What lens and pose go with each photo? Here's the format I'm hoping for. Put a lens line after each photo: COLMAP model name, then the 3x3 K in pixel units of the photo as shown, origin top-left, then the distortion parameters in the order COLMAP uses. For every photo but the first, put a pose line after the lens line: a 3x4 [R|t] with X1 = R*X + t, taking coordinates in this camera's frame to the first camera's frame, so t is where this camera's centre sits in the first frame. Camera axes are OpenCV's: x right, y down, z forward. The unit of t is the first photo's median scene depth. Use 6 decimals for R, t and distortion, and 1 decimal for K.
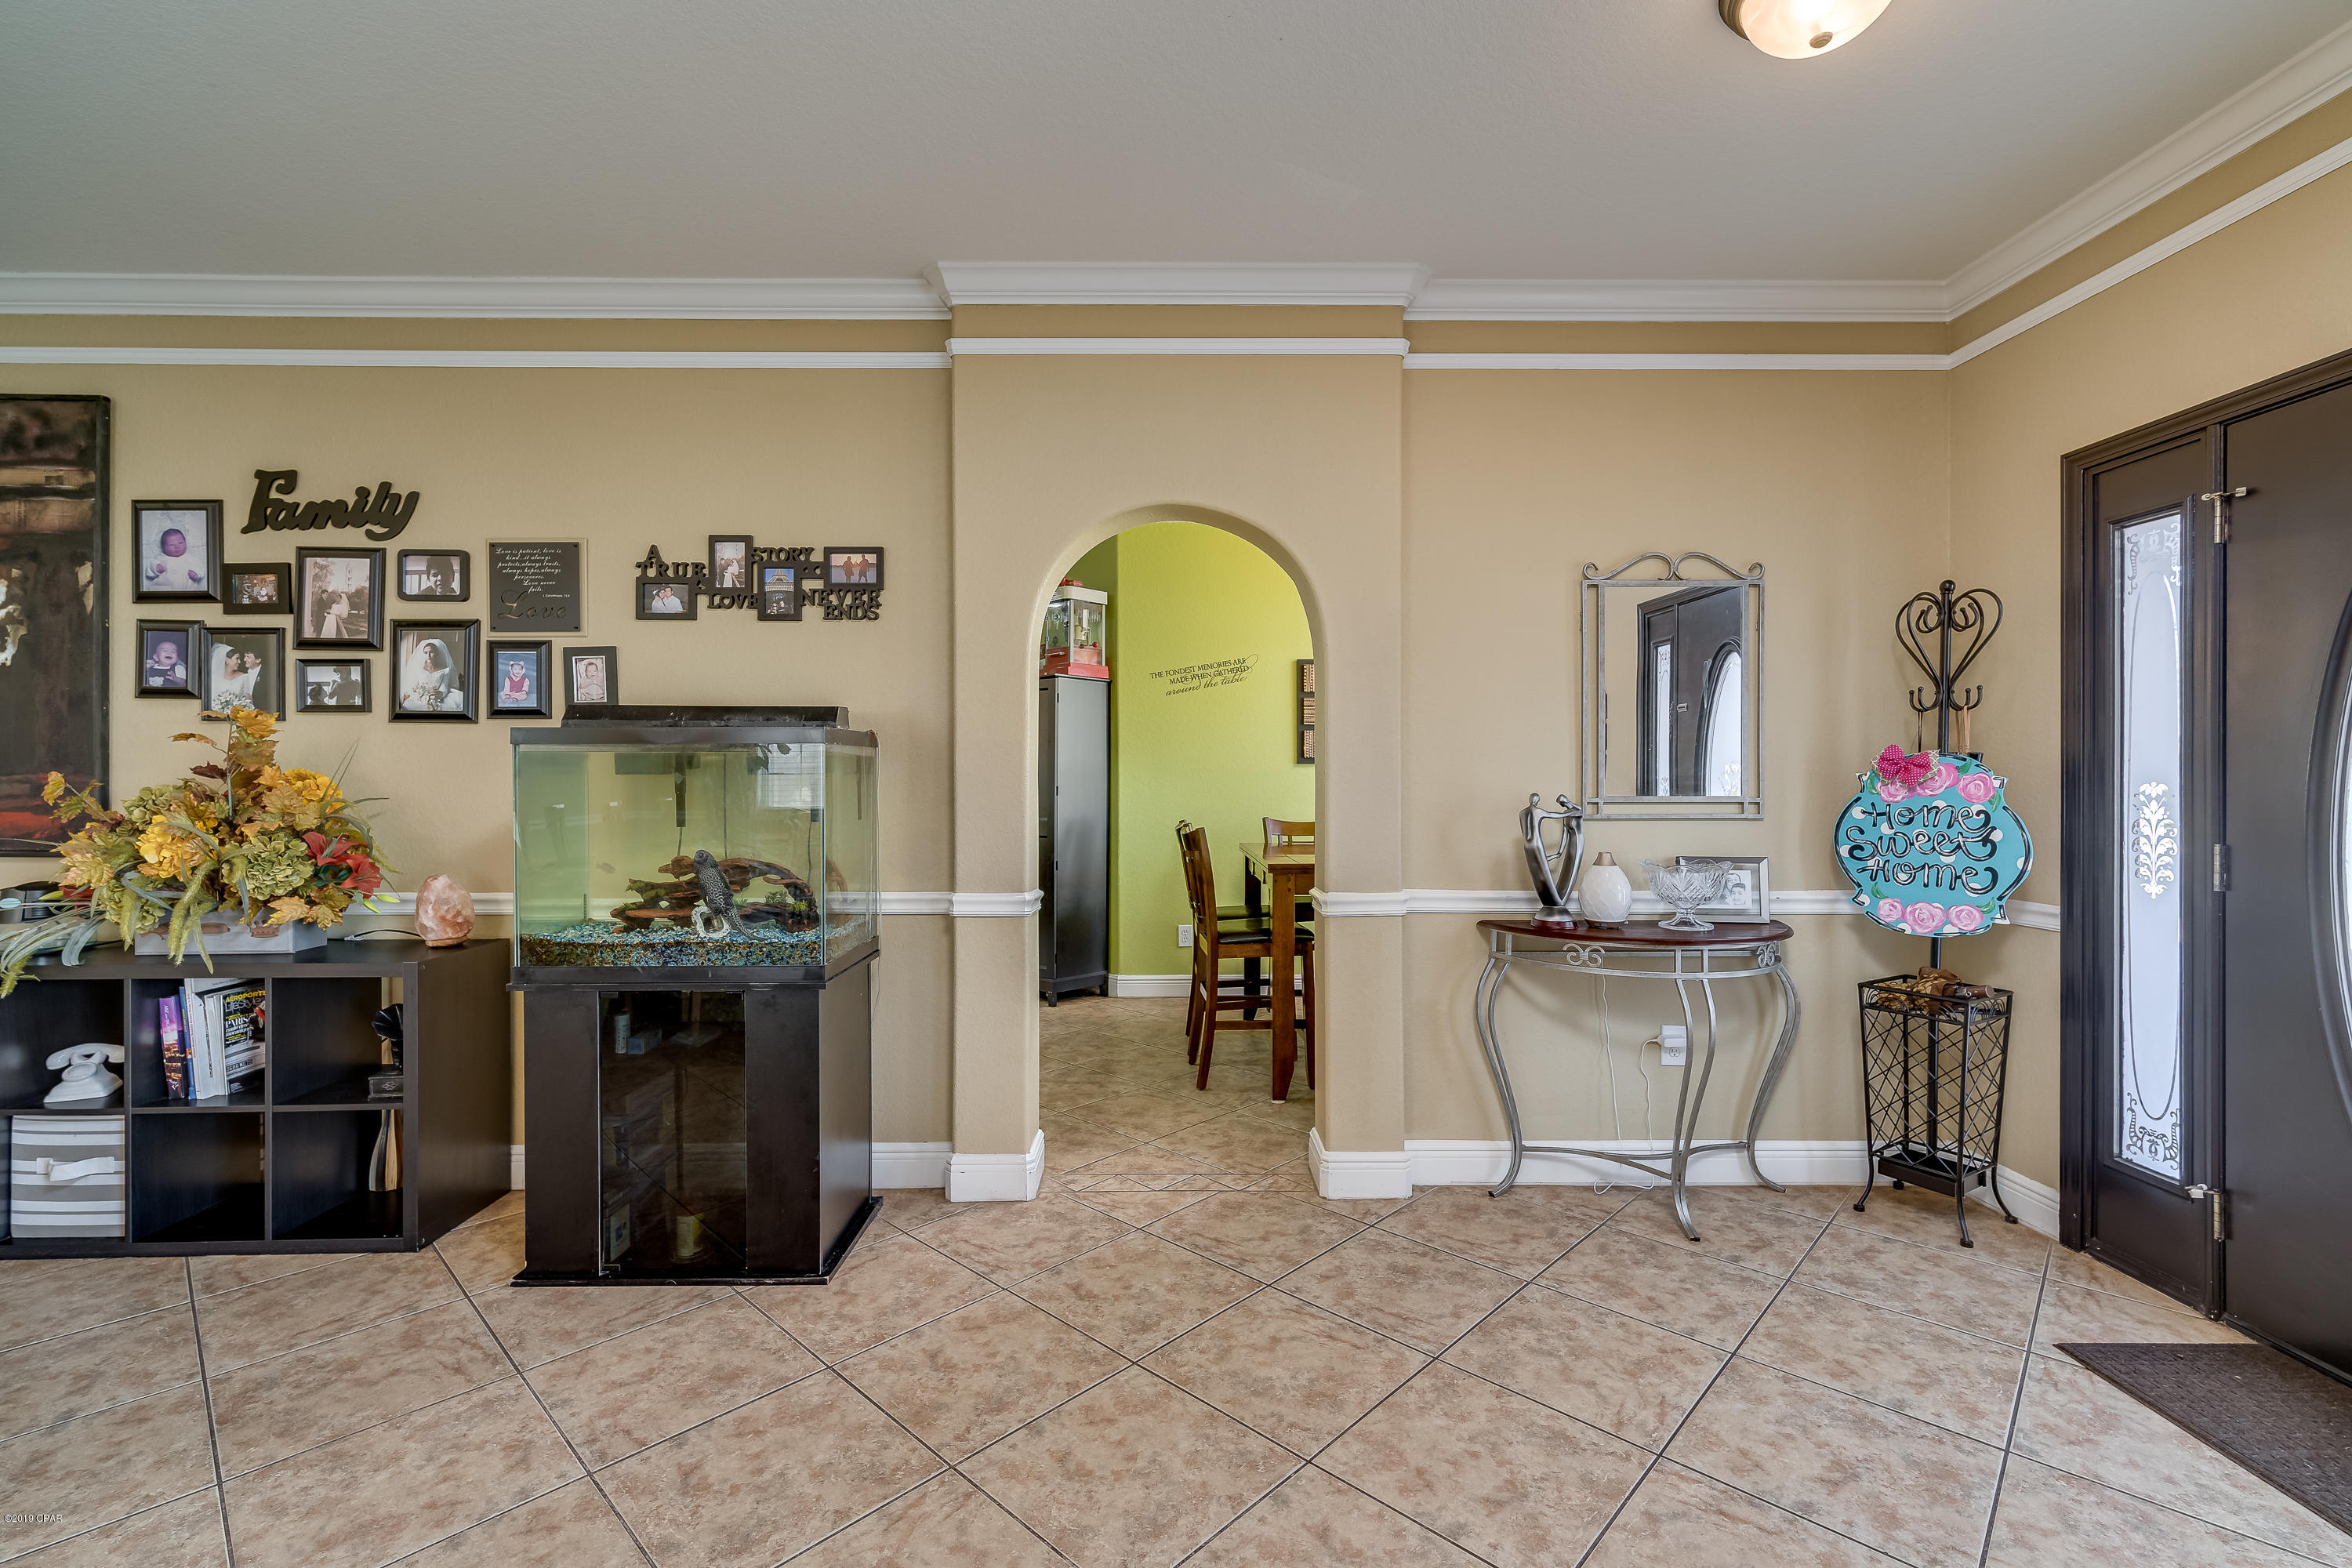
lens RADIAL K [[1013.9, 0, 1170.9], [0, 1013.9, 780.7], [0, 0, 1]] dist [0.003060, 0.000082]
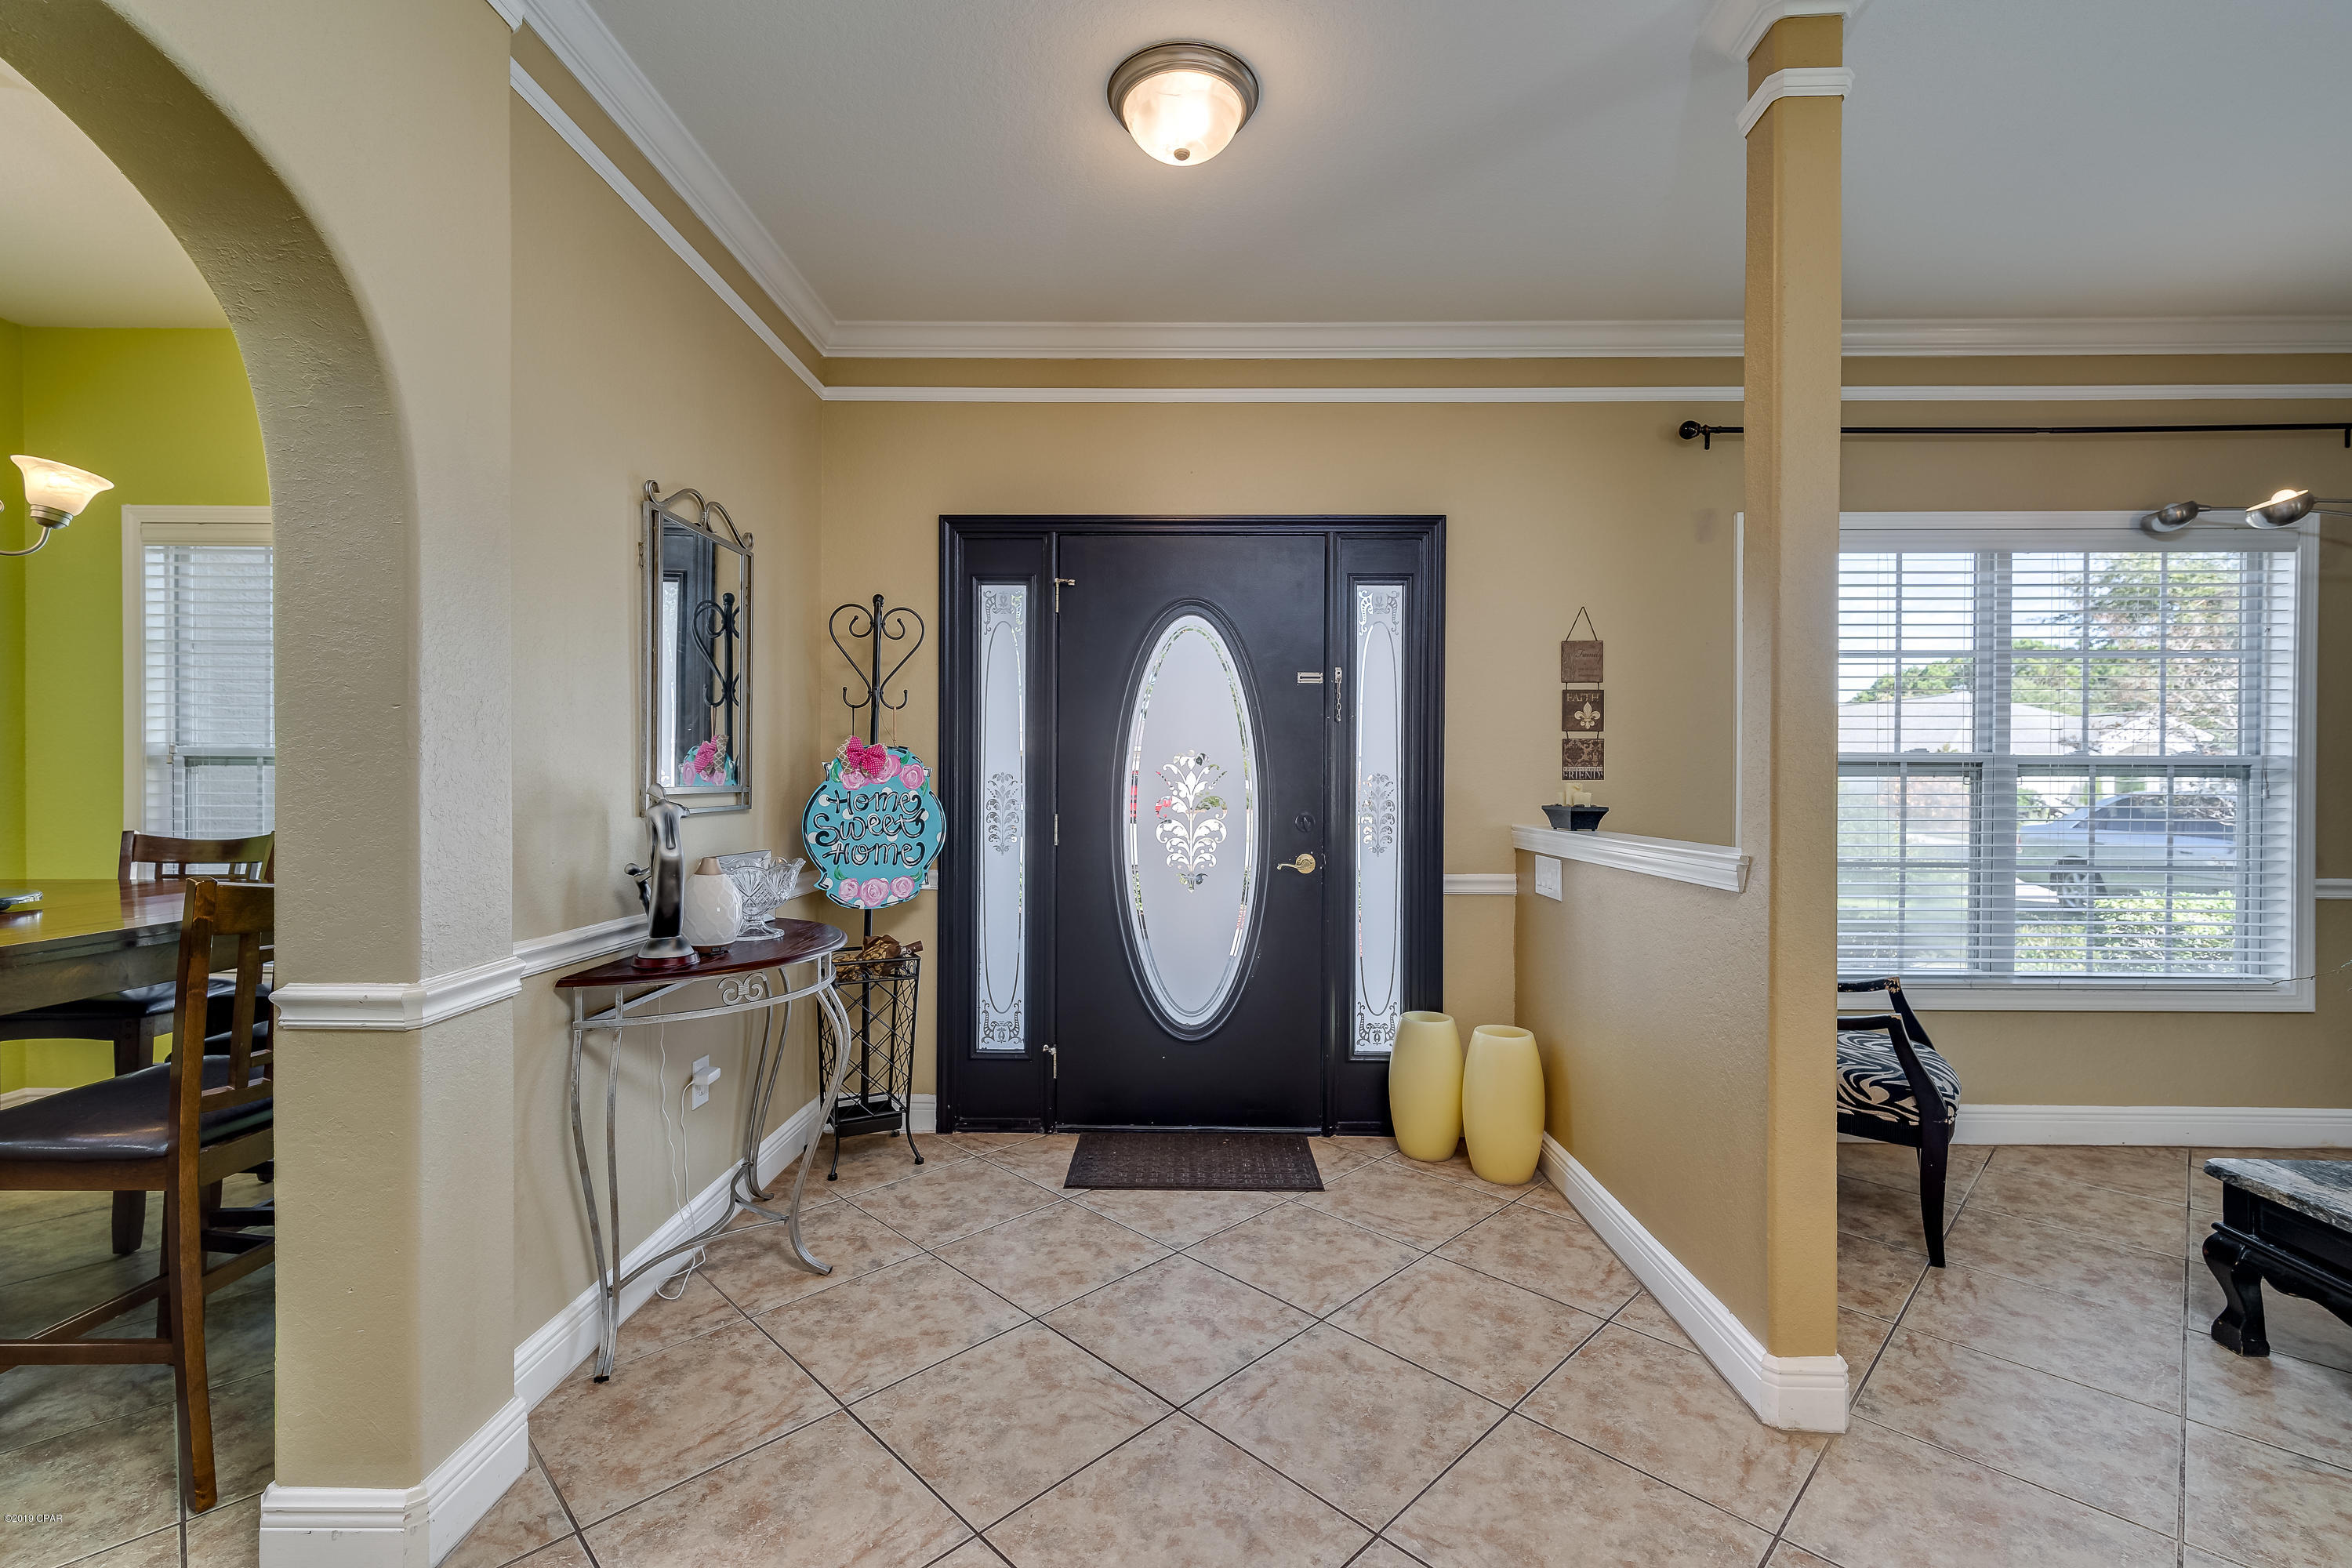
lens RADIAL K [[1013.9, 0, 1179.0], [0, 1013.9, 783.1], [0, 0, 1]] dist [0.003060, 0.000082]
pose [[0.018399, -0.004071, 0.999822, -0.392022], [-0.004914, 0.999979, 0.004162, 0.008661], [-0.999819, -0.004989, 0.018379, 0.681333]]
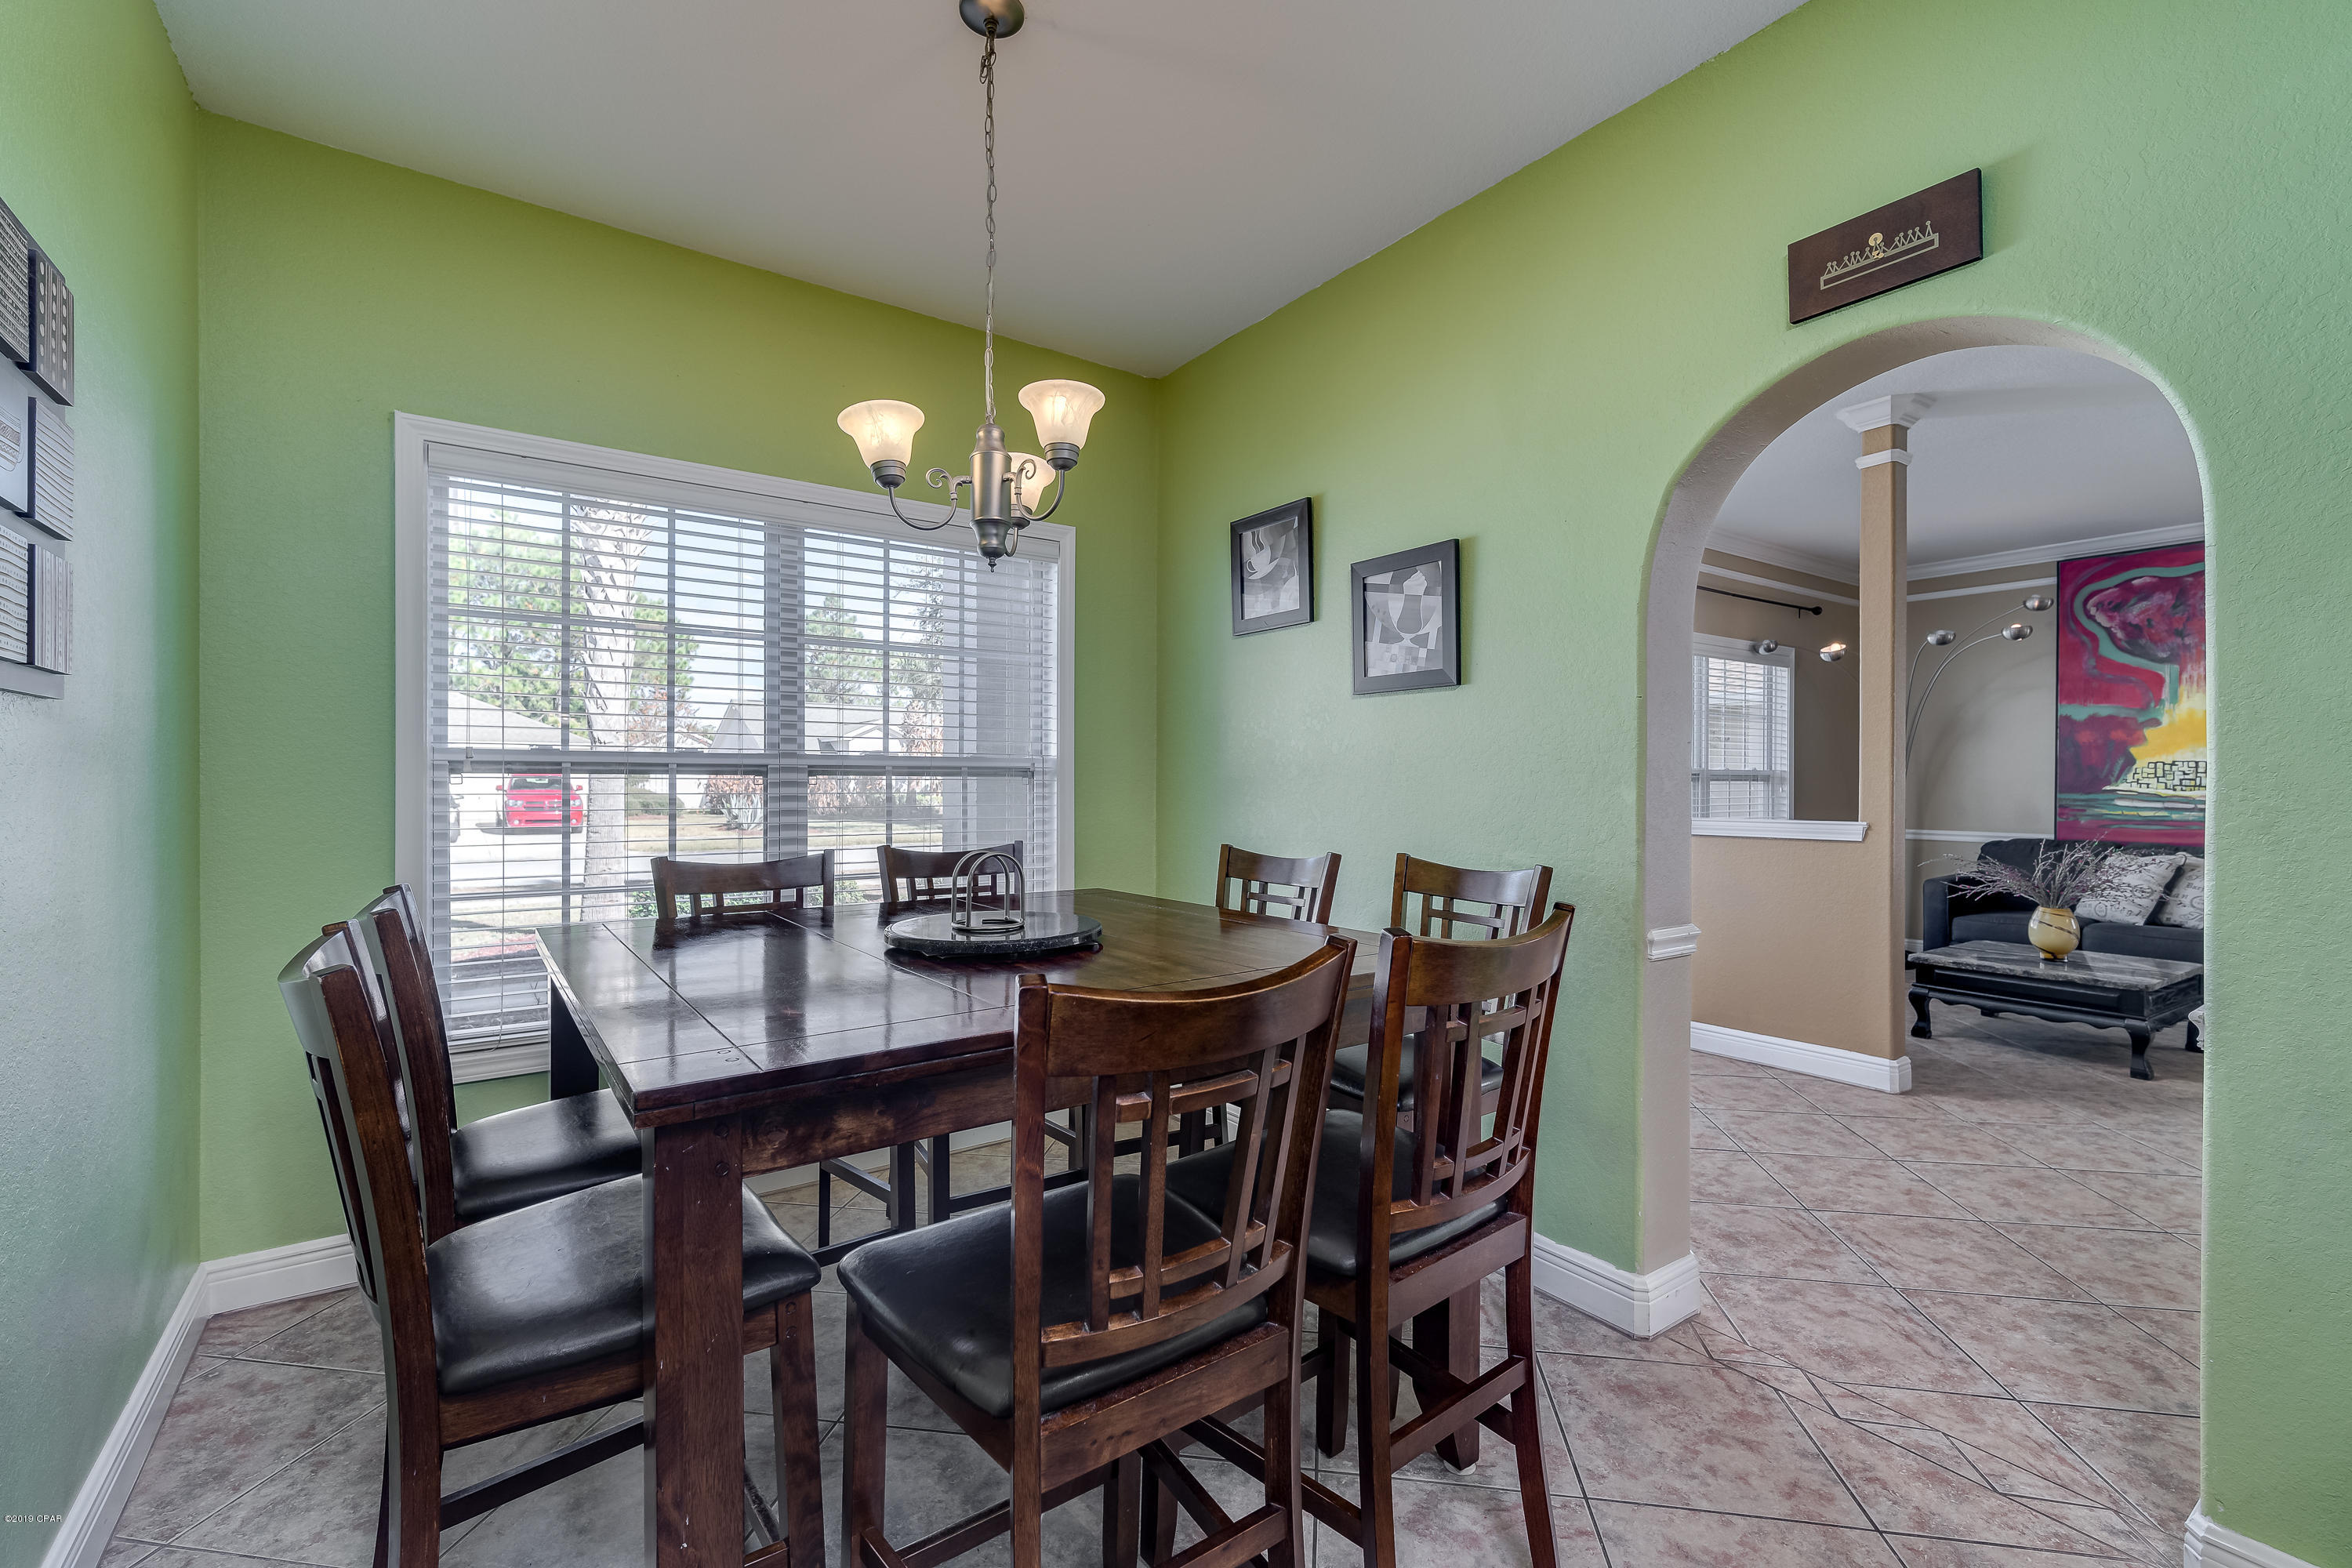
lens RADIAL K [[1013.9, 0, 1184.4], [0, 1013.9, 781.0], [0, 0, 1]] dist [0.003060, 0.000082]
pose [[-0.577630, -0.004651, 0.816285, -0.291084], [-0.004182, 0.999988, 0.002738, -0.000389], [-0.816288, -0.001832, -0.577642, 1.988627]]
